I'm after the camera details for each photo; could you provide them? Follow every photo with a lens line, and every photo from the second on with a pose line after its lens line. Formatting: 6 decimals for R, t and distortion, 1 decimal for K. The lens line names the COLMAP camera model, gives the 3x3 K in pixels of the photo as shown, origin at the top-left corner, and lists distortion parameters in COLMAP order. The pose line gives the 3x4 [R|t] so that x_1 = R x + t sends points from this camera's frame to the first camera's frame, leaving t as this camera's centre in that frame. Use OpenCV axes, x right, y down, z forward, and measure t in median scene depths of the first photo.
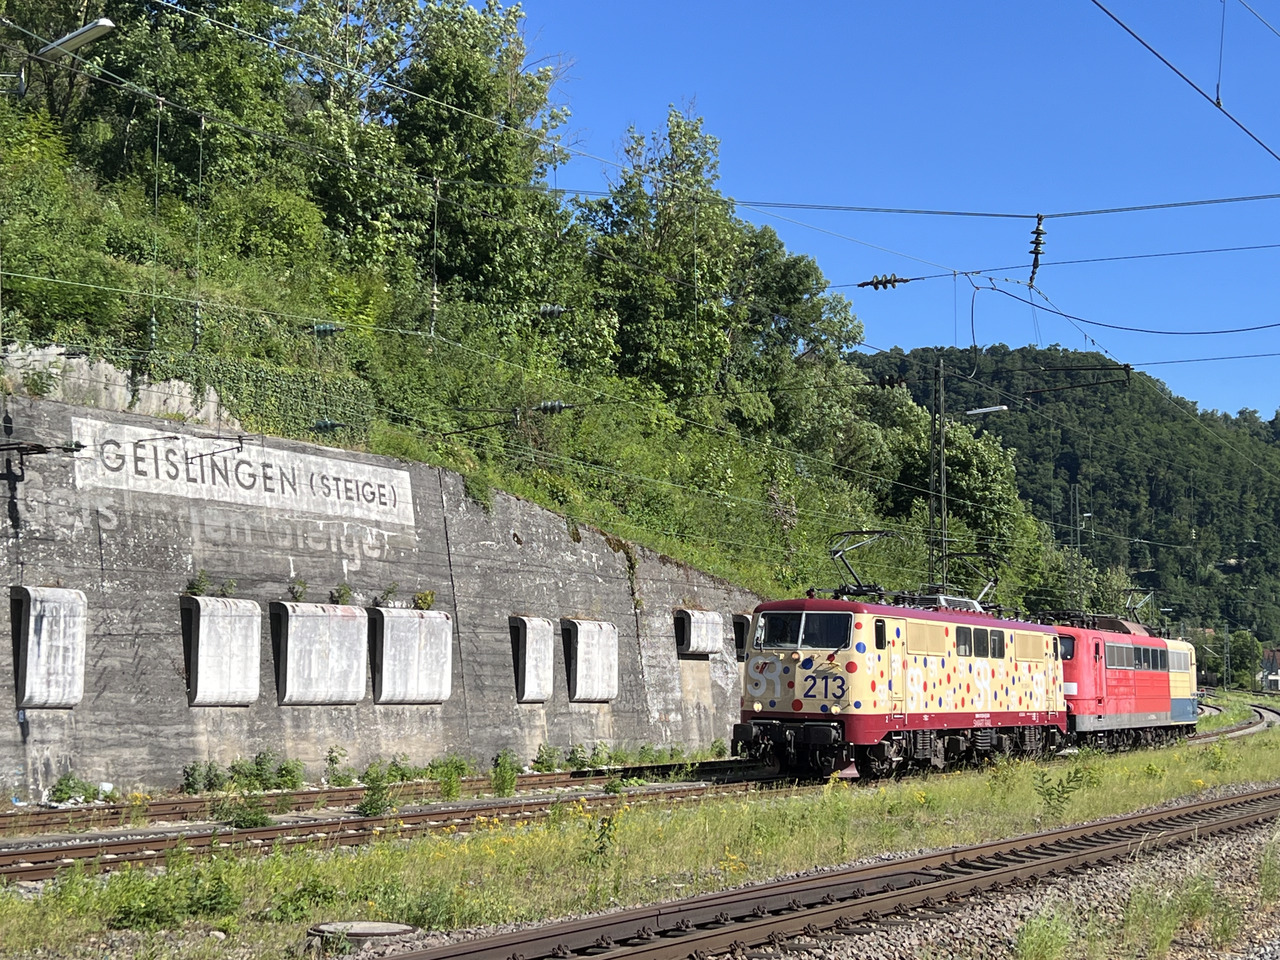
lens RADIAL K [[1831.9, 0, 663.7], [0, 1831.9, 452.5], [0, 0, 1]] dist [0.137760, 0.000000]
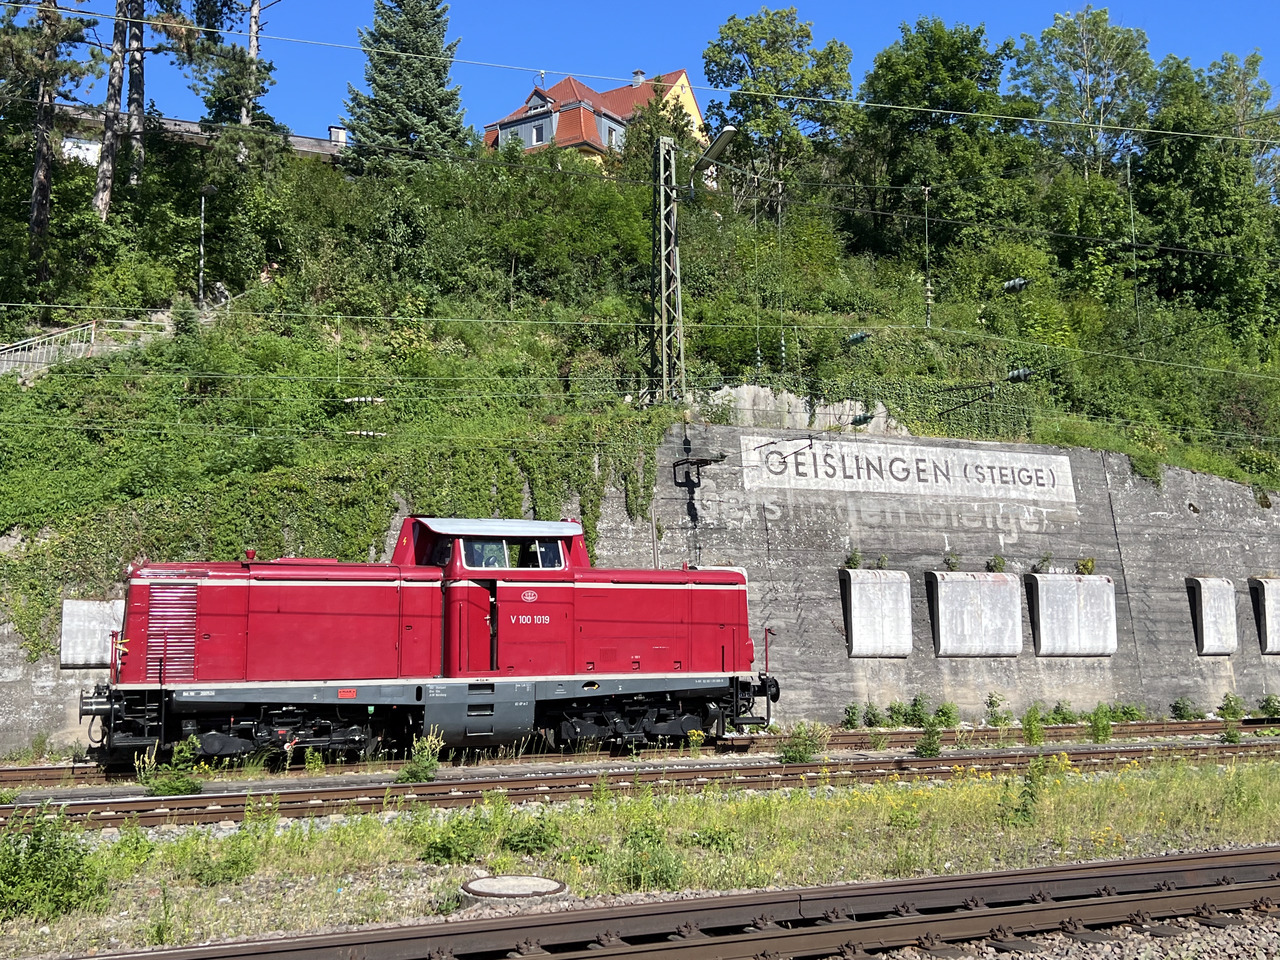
lens RADIAL K [[1285.2, 0, 726.2], [0, 1285.2, 453.9], [0, 0, 1]] dist [0.048994, 0.000000]
pose [[0.811037, -0.093728, -0.577437, 0.178028], [0.084451, 0.995501, -0.042971, 0.029128], [0.578867, -0.013914, 0.815304, 0.235791]]
